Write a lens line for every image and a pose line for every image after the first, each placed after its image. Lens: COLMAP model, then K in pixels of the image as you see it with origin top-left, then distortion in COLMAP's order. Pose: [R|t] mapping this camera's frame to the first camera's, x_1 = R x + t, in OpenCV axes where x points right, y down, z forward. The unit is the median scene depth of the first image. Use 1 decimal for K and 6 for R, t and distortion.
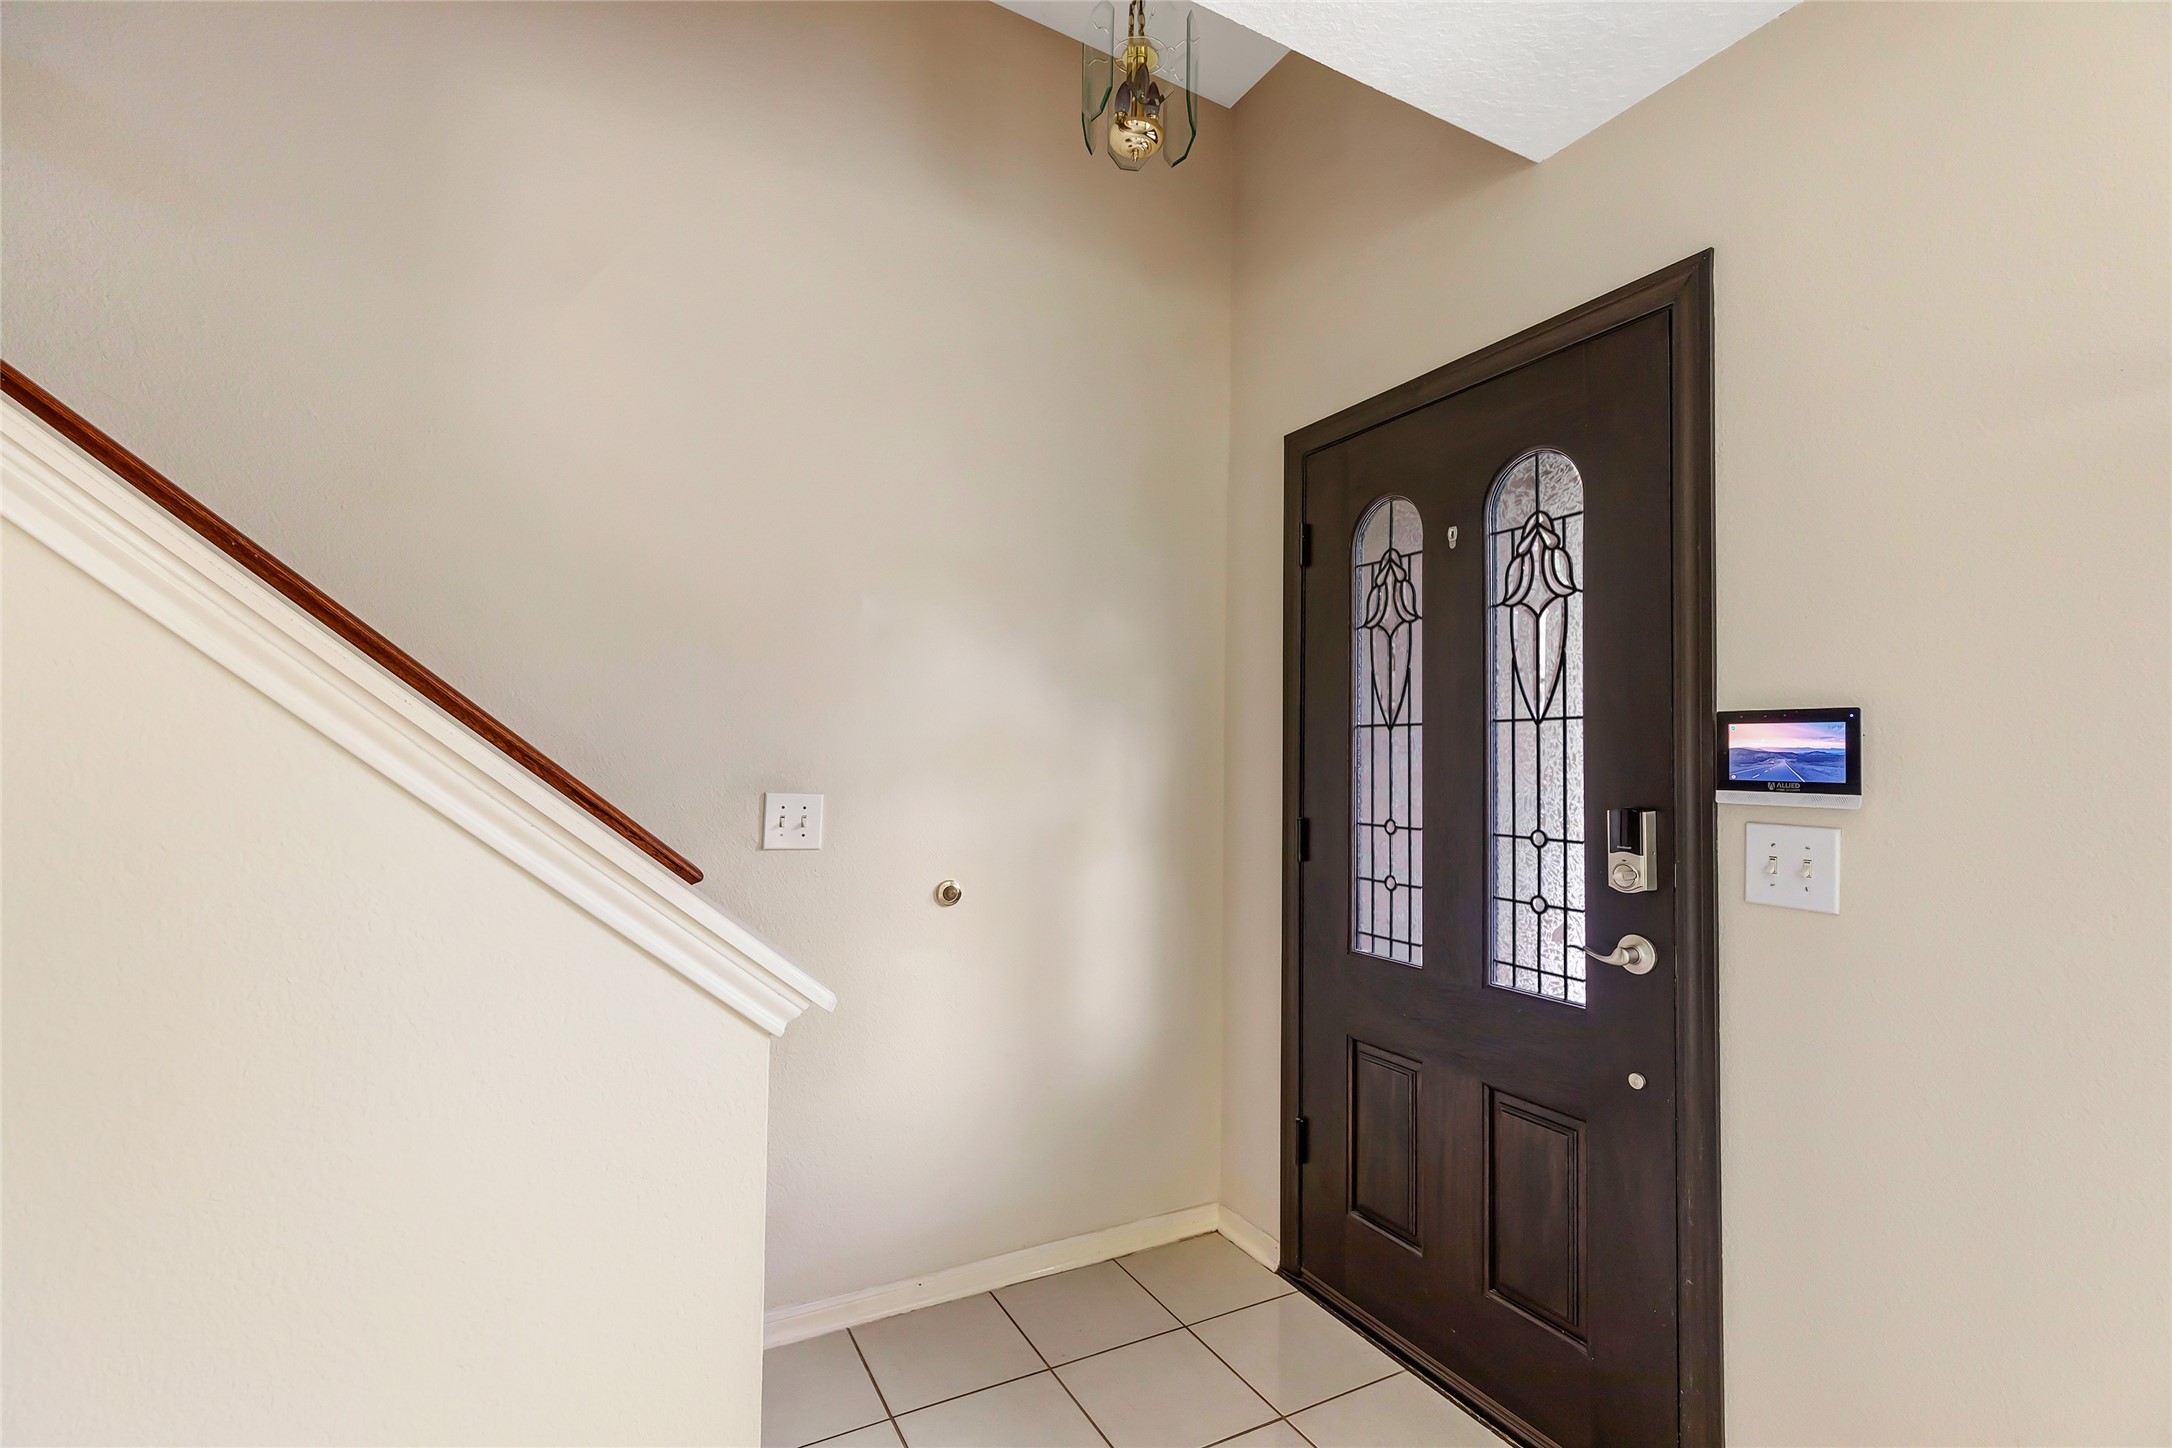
lens RADIAL K [[1000.6, 0, 1100.1], [0, 1000.6, 736.0], [0, 0, 1]] dist [0.004653, 0.000425]
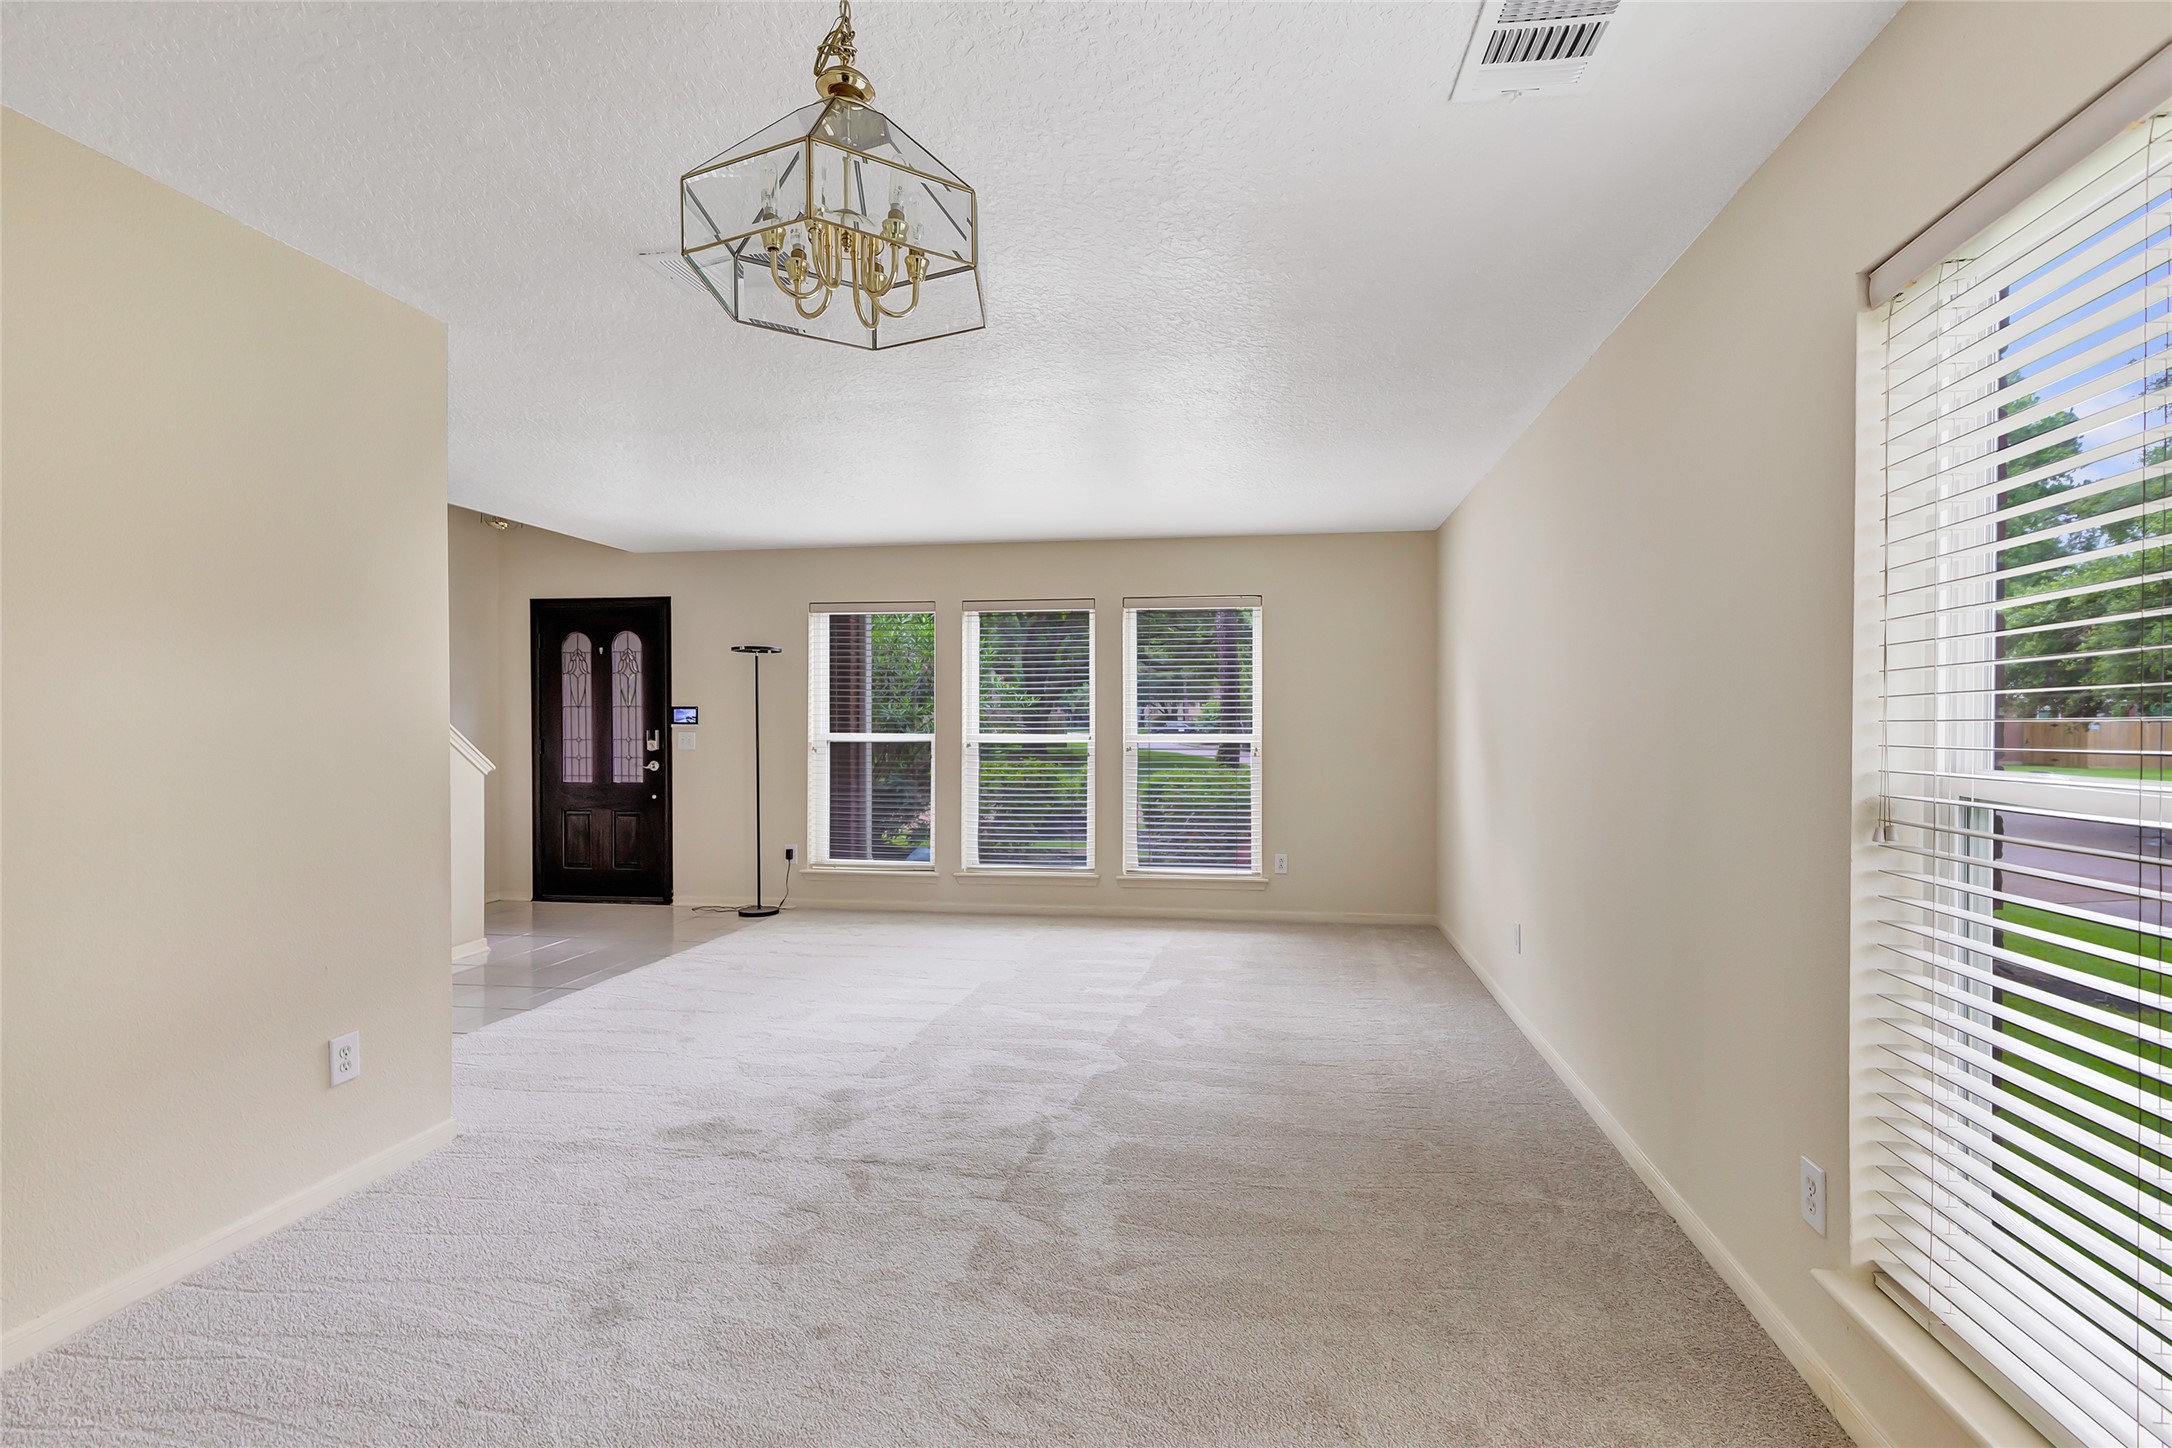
lens RADIAL K [[1024.3, 0, 1076.6], [0, 1024.3, 739.0], [0, 0, 1]] dist [0.004712, 0.001209]
pose [[0.641263, -0.020708, 0.767042, -1.396992], [-0.013371, 0.999182, 0.038154, -0.064505], [-0.767205, -0.034723, 0.640462, -2.674988]]
